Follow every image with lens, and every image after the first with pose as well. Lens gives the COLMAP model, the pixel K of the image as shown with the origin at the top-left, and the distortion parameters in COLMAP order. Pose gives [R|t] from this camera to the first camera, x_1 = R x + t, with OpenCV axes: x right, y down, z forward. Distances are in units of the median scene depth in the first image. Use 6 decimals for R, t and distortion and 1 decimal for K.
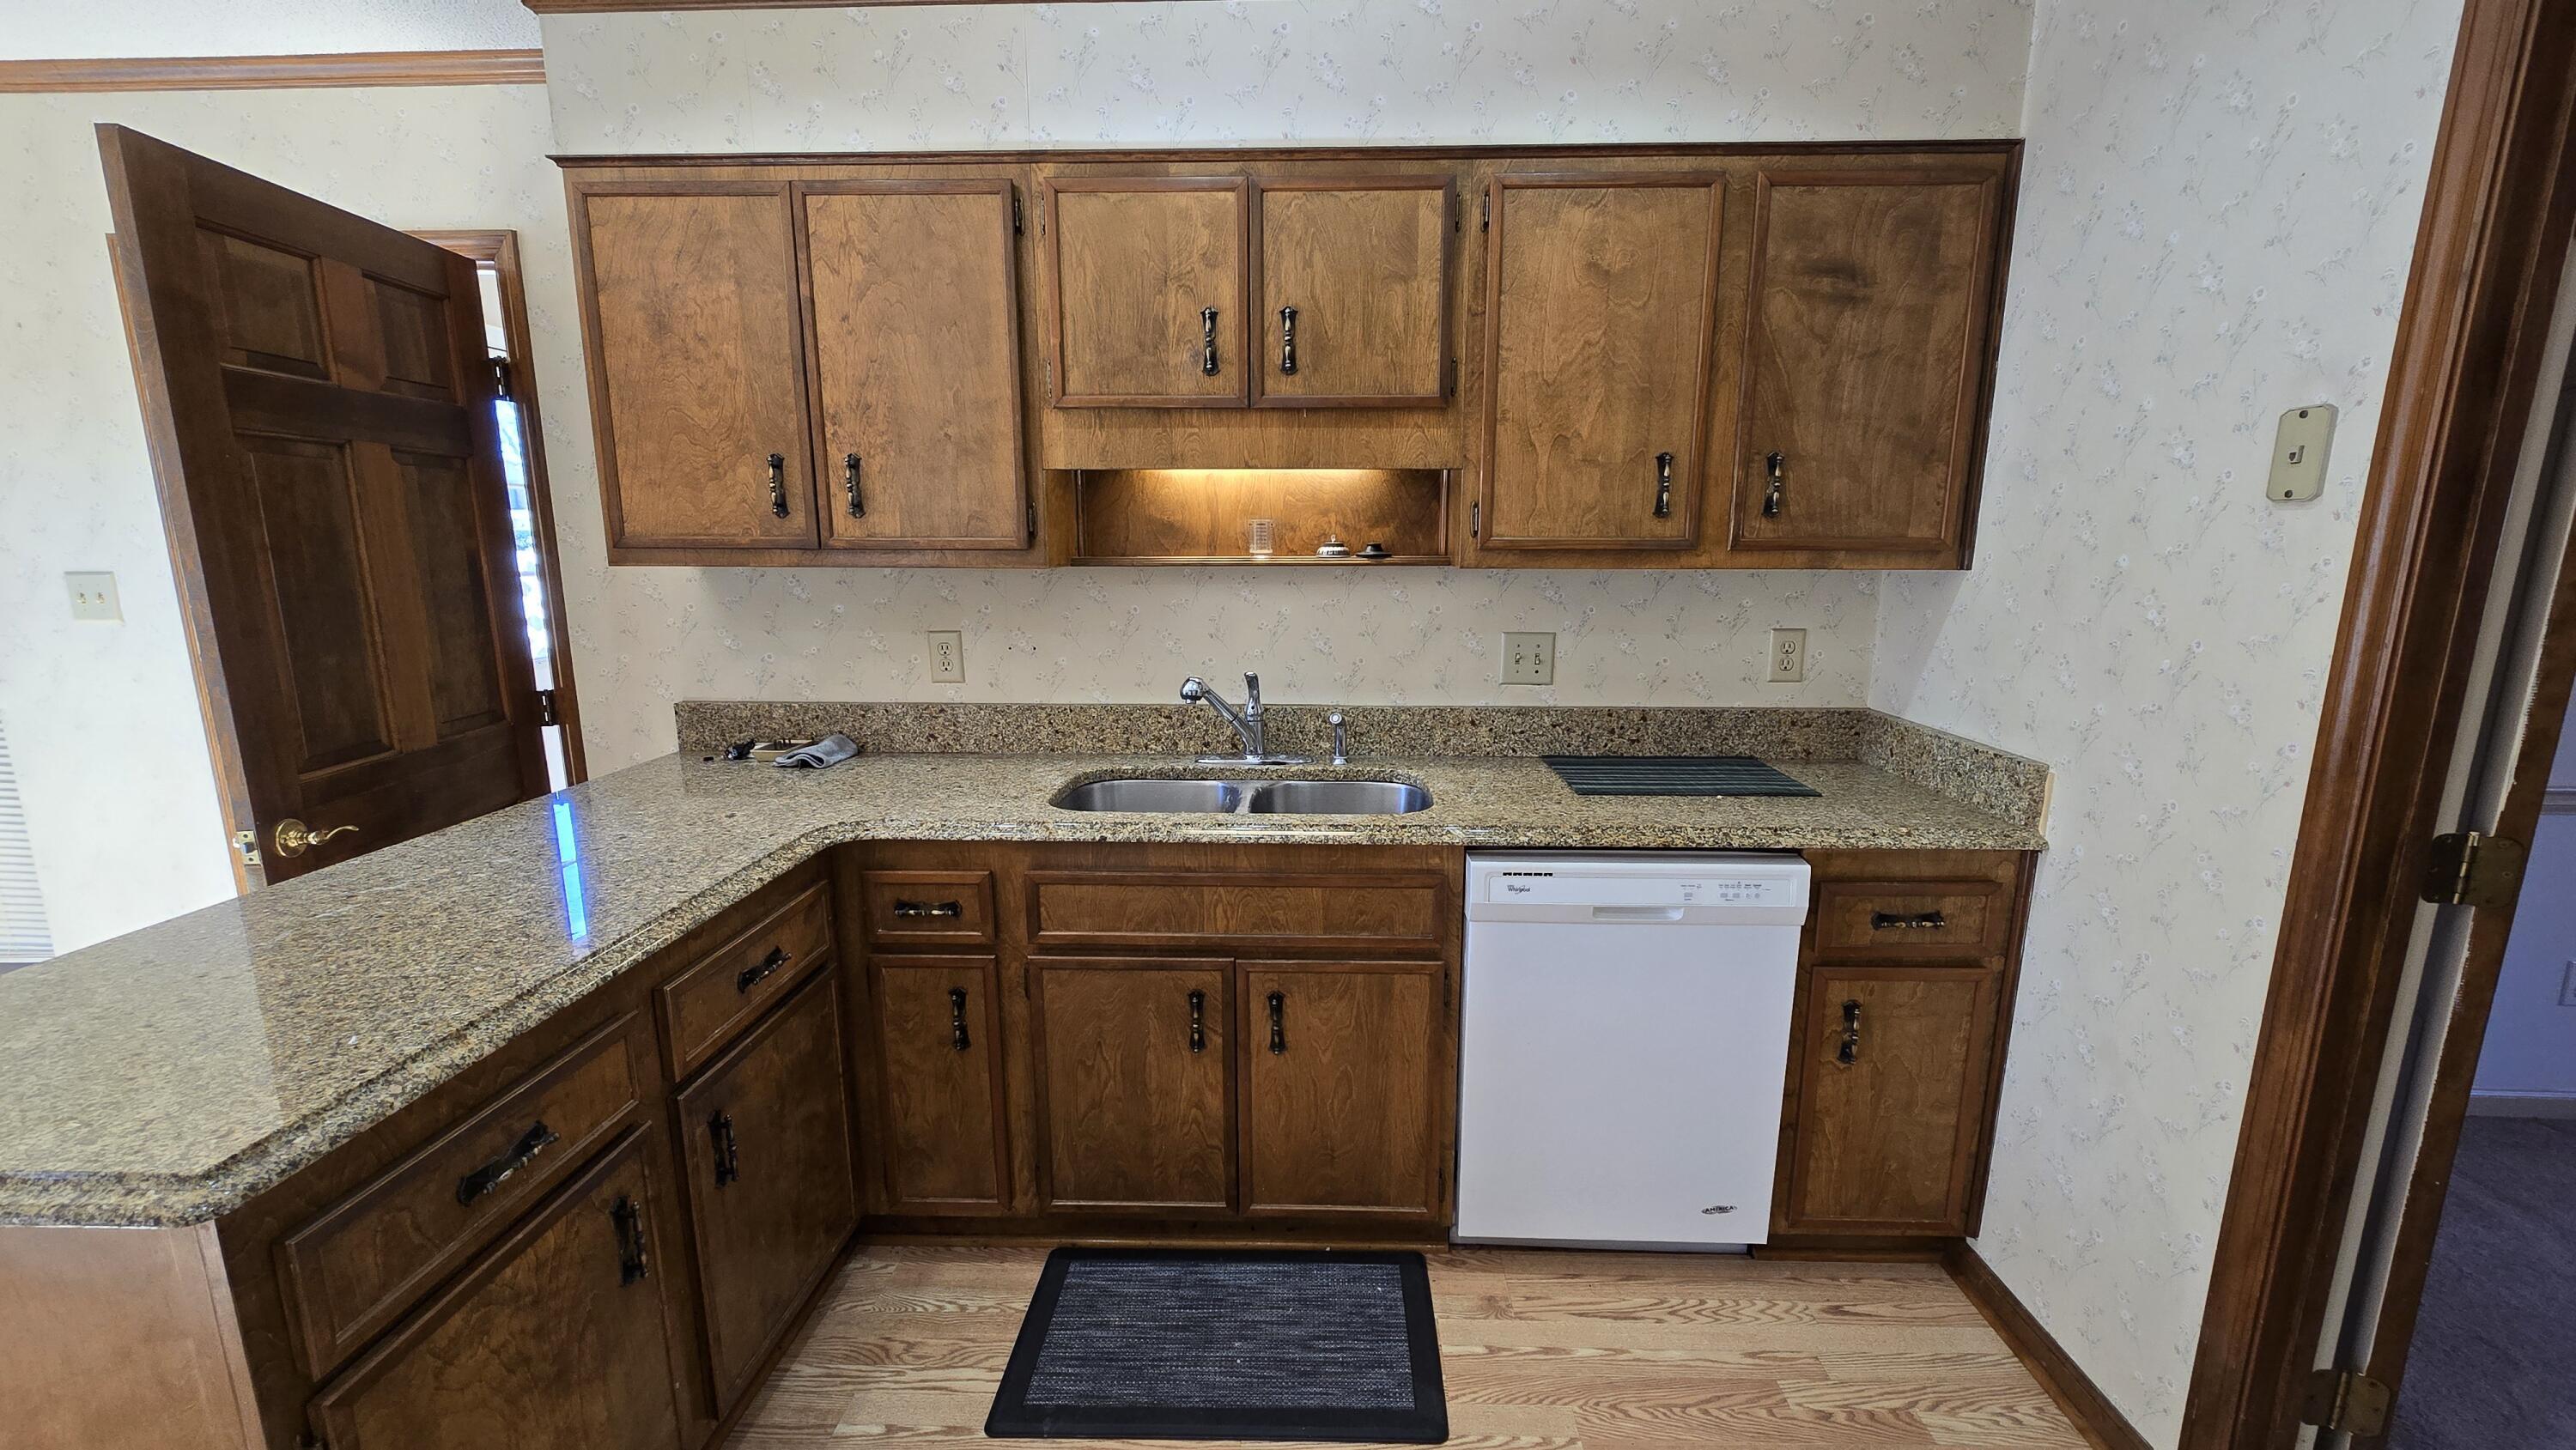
lens RADIAL K [[1052.3, 0, 1304.1], [0, 1052.3, 747.8], [0, 0, 1]] dist [-0.001299, -0.000499]
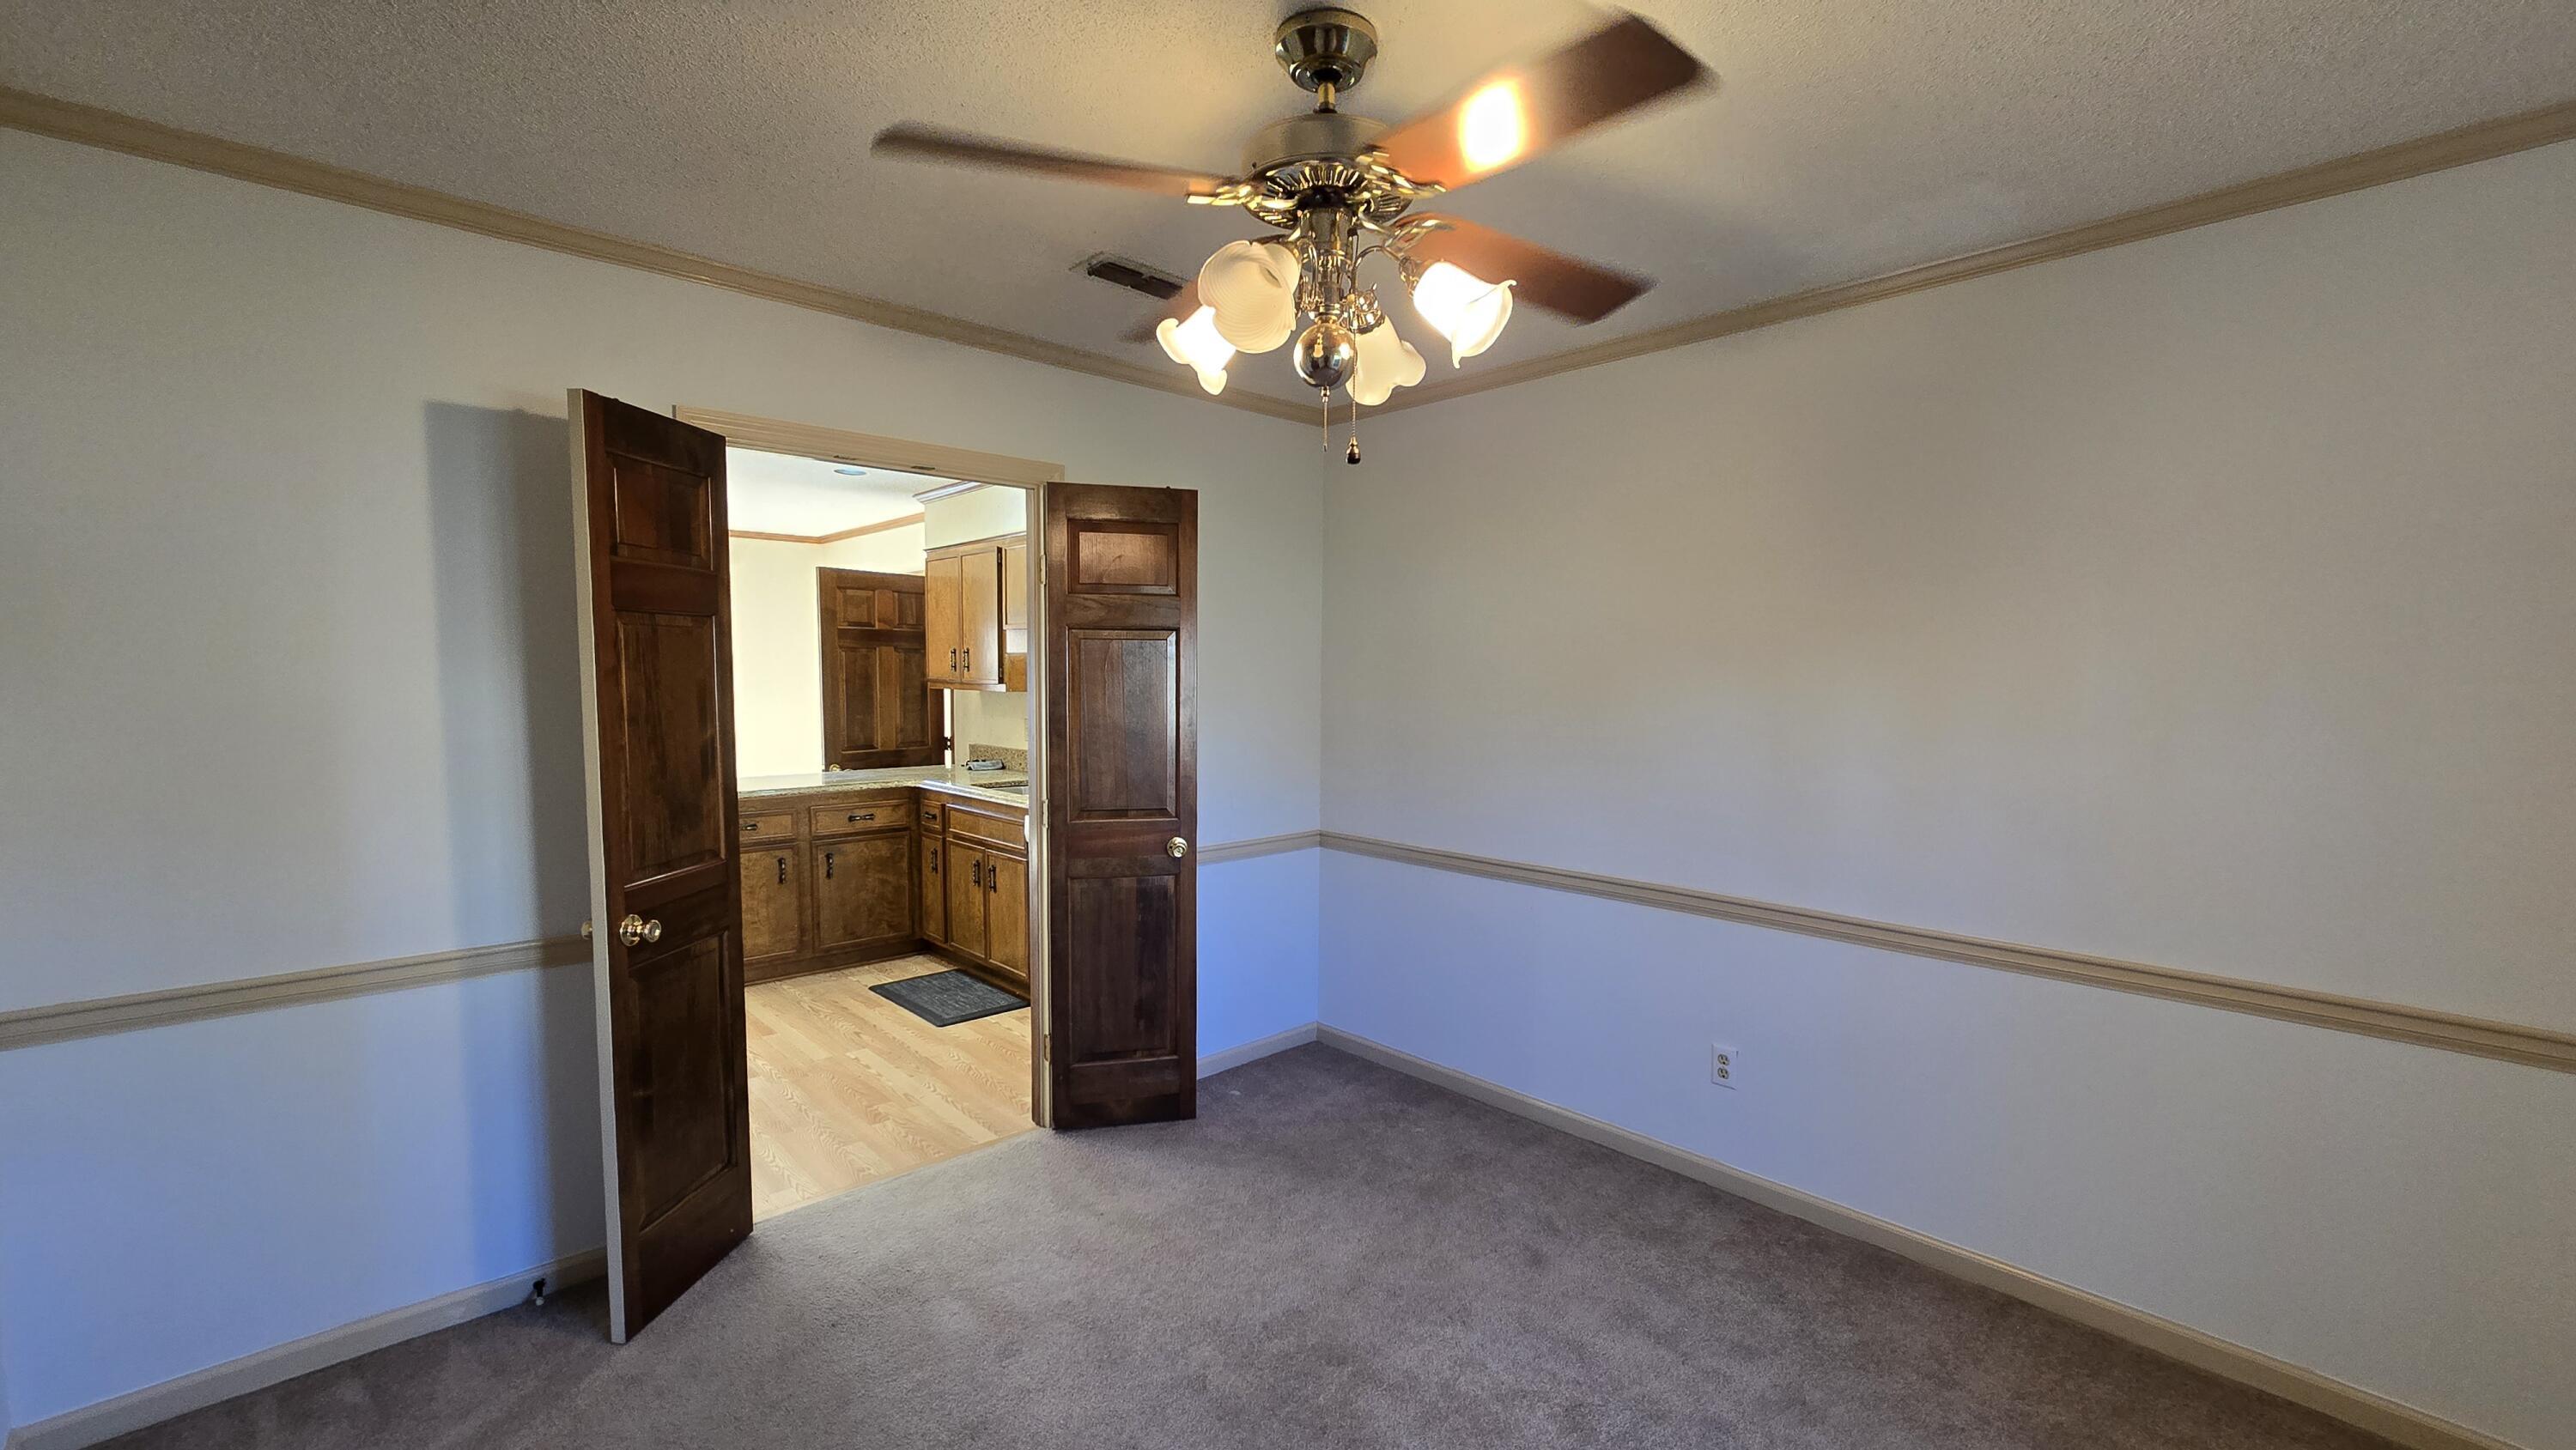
lens RADIAL K [[1052.3, 0, 1304.1], [0, 1052.3, 747.8], [0, 0, 1]] dist [-0.001299, -0.000499]
pose [[0.703293, 0.053340, -0.708896, 2.158324], [-0.142494, 0.987521, -0.067062, 0.026354], [0.696473, 0.148178, 0.702117, -0.239428]]
